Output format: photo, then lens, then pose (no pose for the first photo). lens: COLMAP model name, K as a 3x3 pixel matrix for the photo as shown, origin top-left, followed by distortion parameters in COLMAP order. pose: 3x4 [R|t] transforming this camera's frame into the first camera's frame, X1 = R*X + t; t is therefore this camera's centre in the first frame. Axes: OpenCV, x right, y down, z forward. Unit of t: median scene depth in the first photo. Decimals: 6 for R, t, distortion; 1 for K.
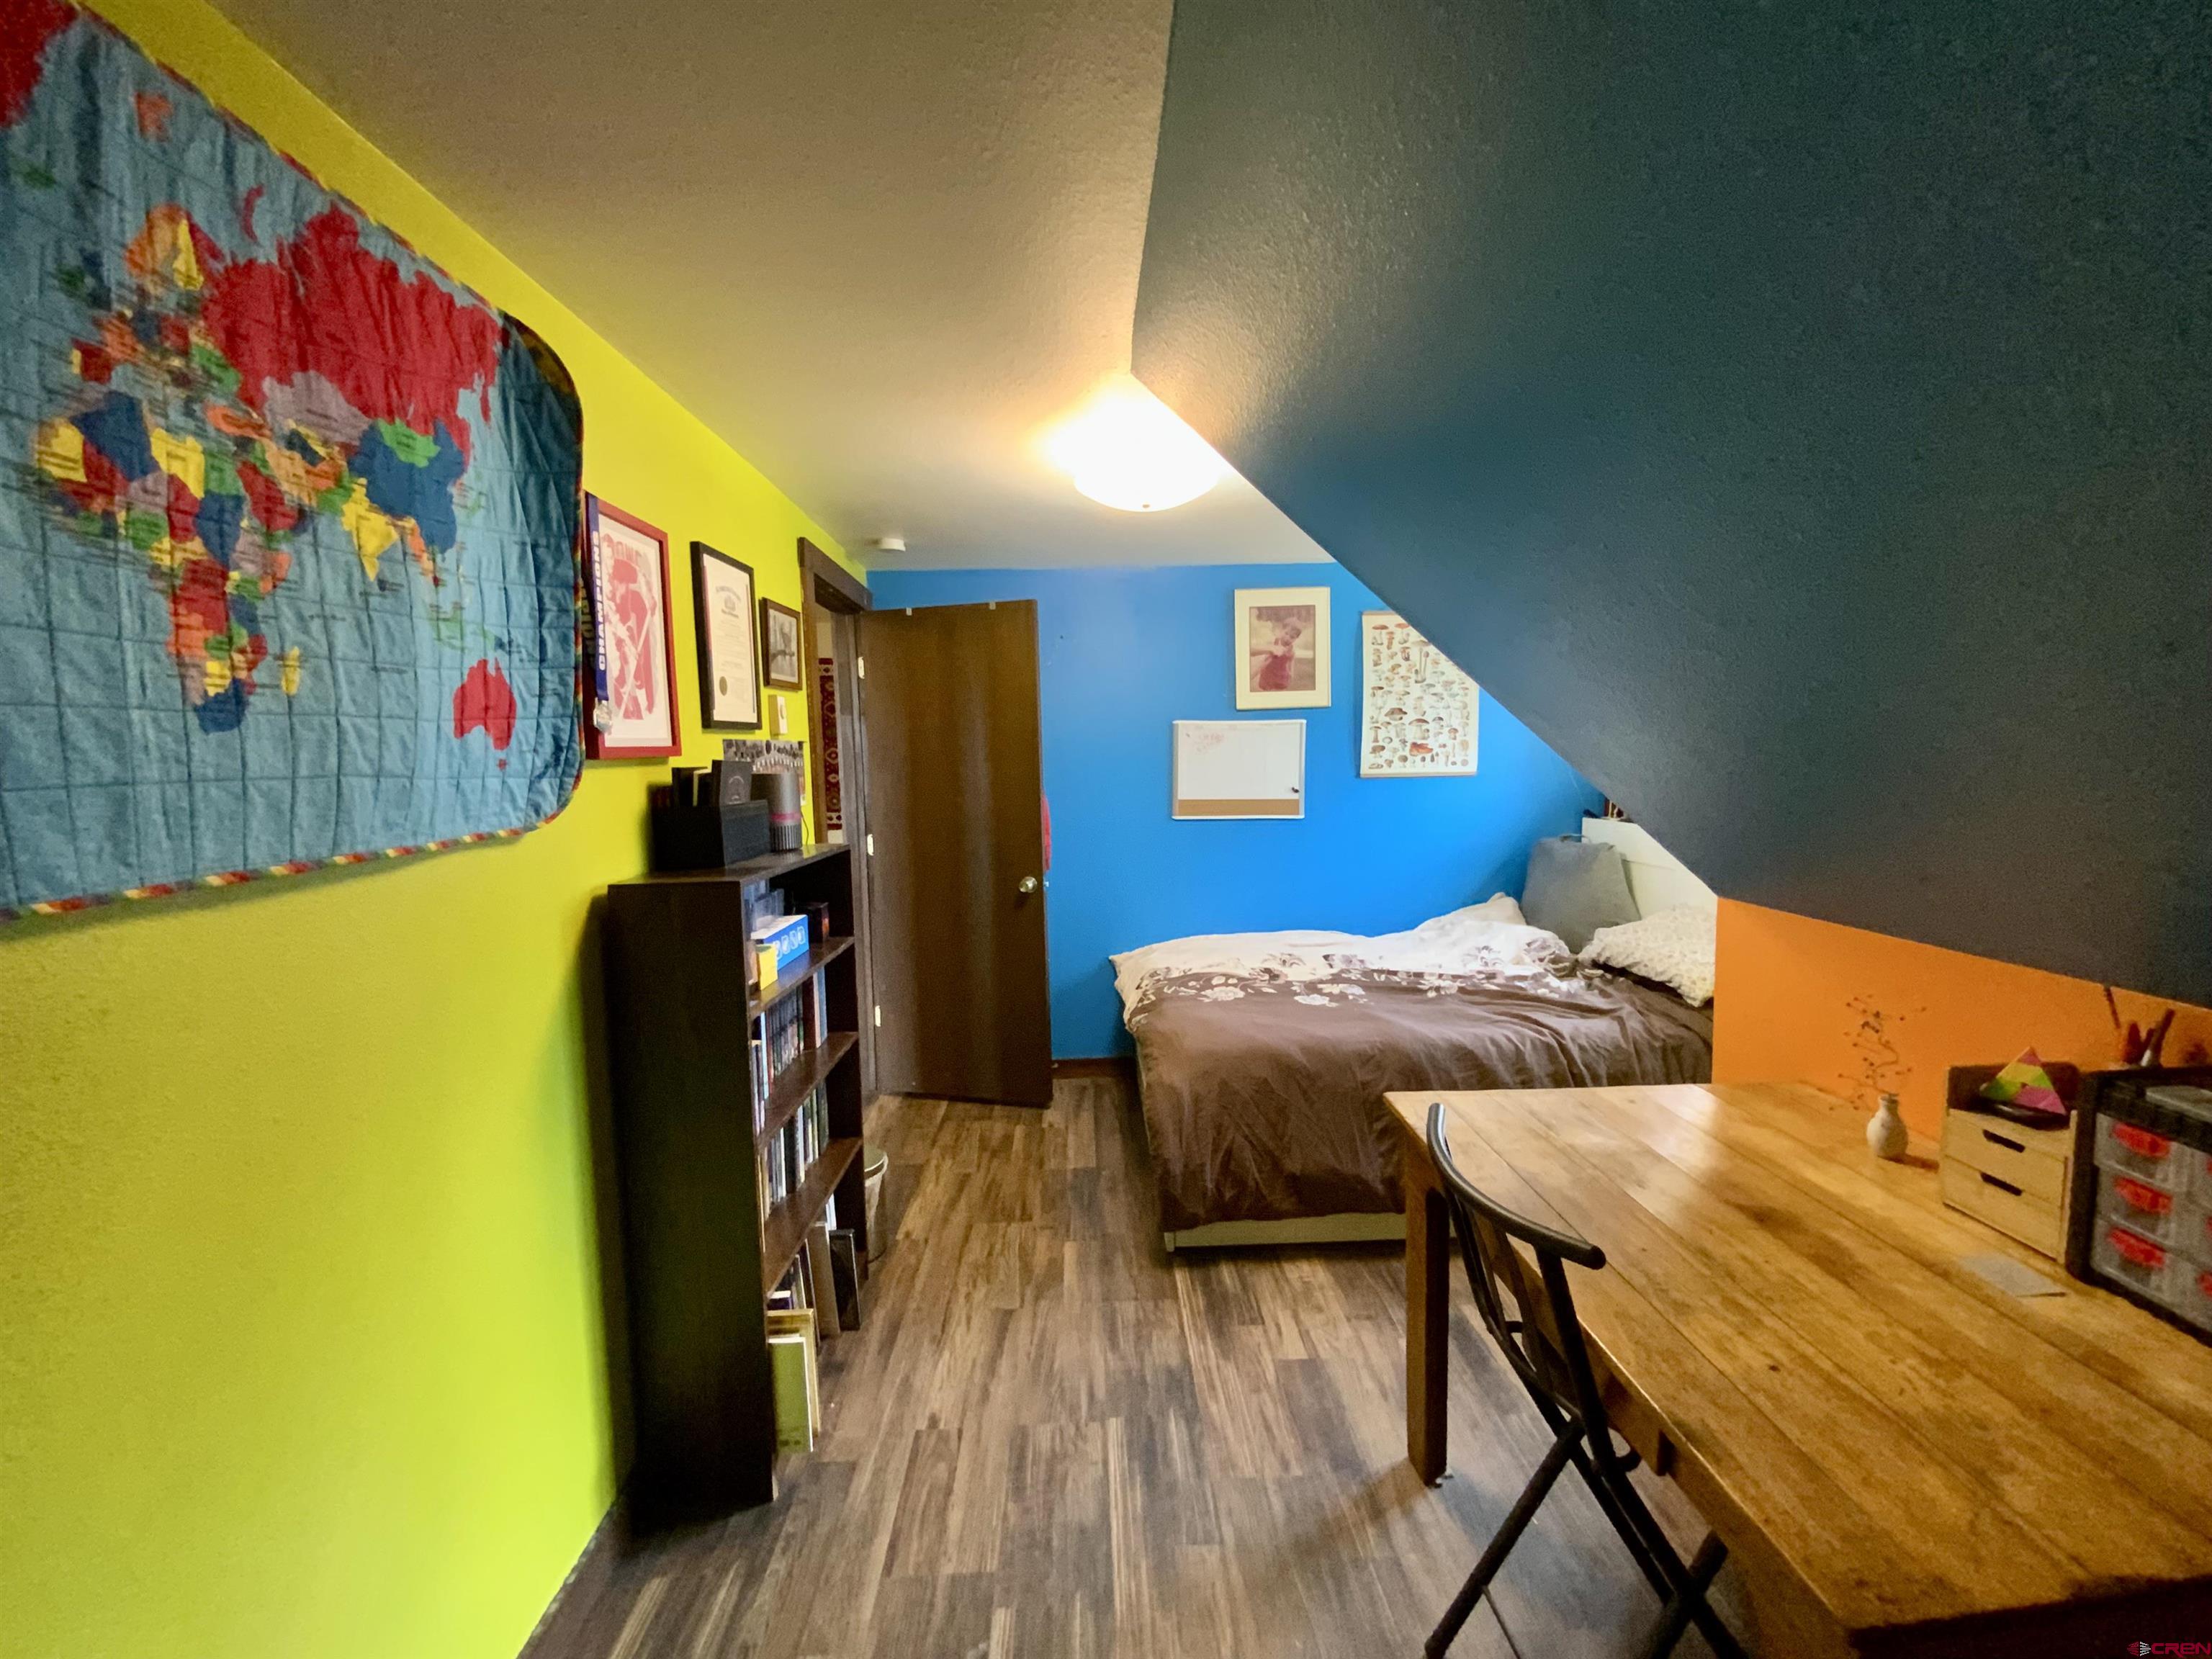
lens RADIAL K [[890.4, 0, 1110.9], [0, 890.4, 829.9], [0, 0, 1]] dist [0.024937, -0.022103]
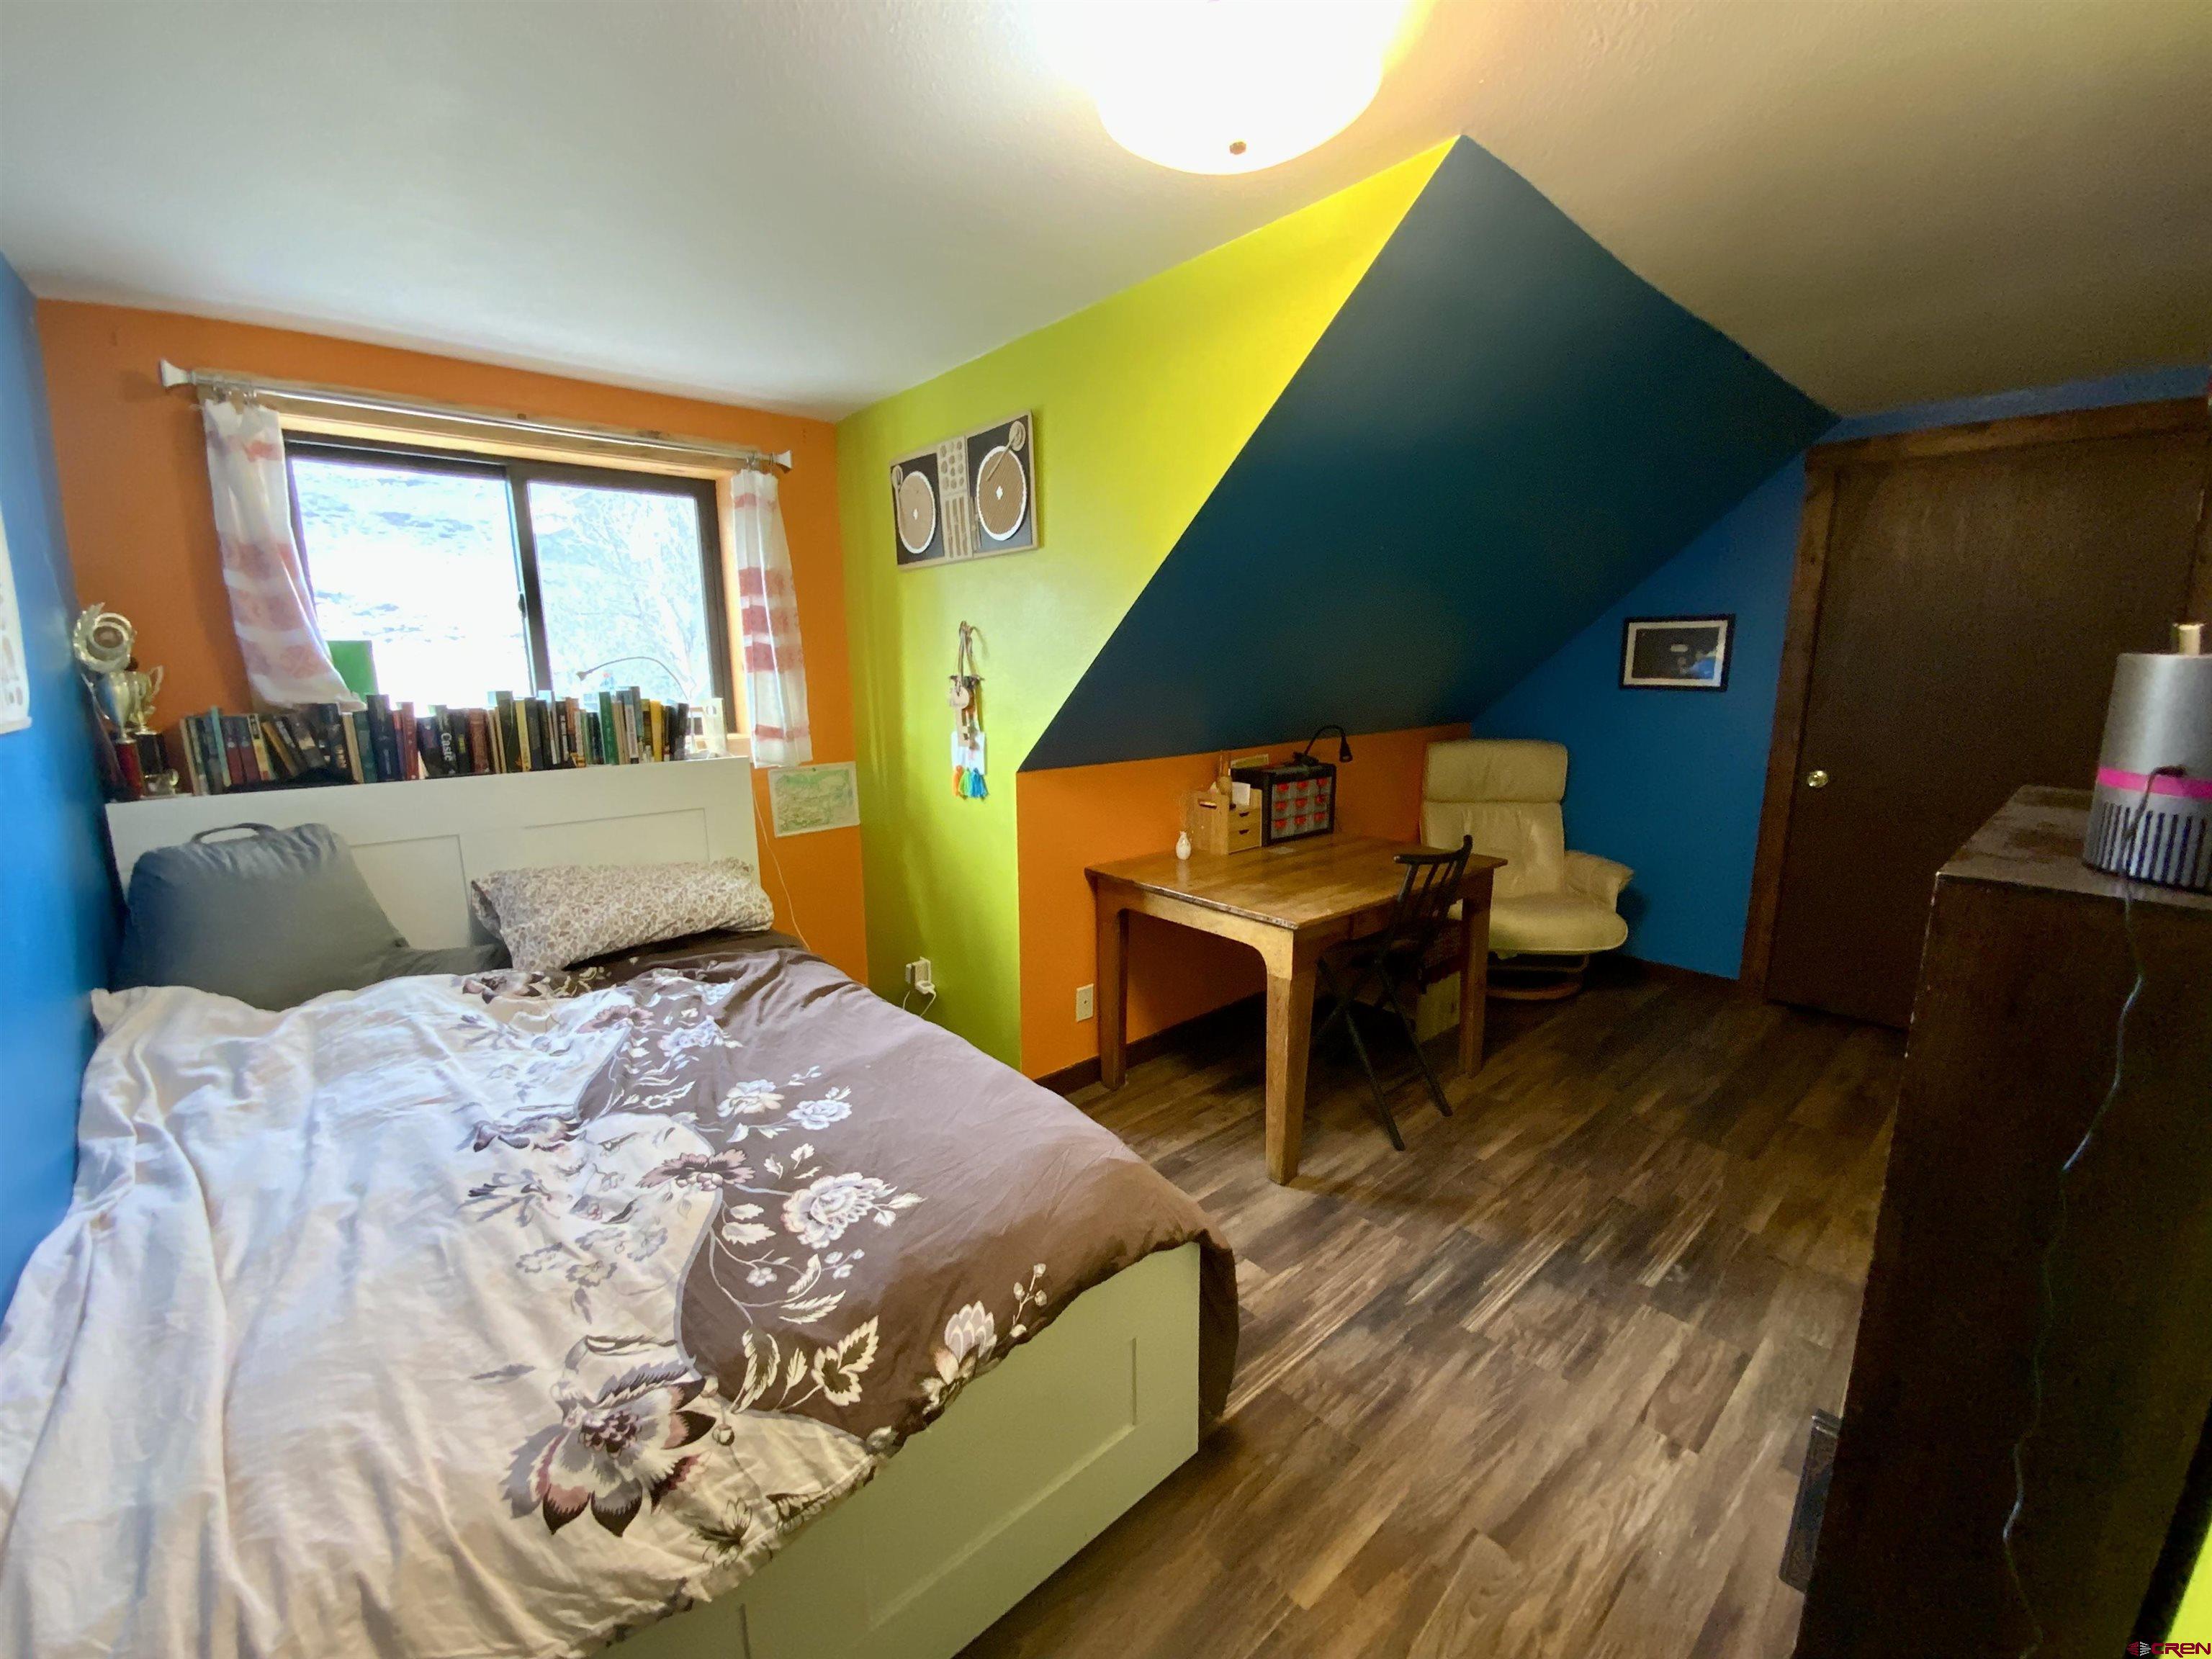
lens RADIAL K [[890.4, 0, 1110.9], [0, 890.4, 829.9], [0, 0, 1]] dist [0.024937, -0.022103]
pose [[-0.633904, -0.118599, 0.764264, -0.415358], [0.090226, 0.970085, 0.225374, -0.123216], [-0.768131, 0.211822, -0.604240, 1.705980]]
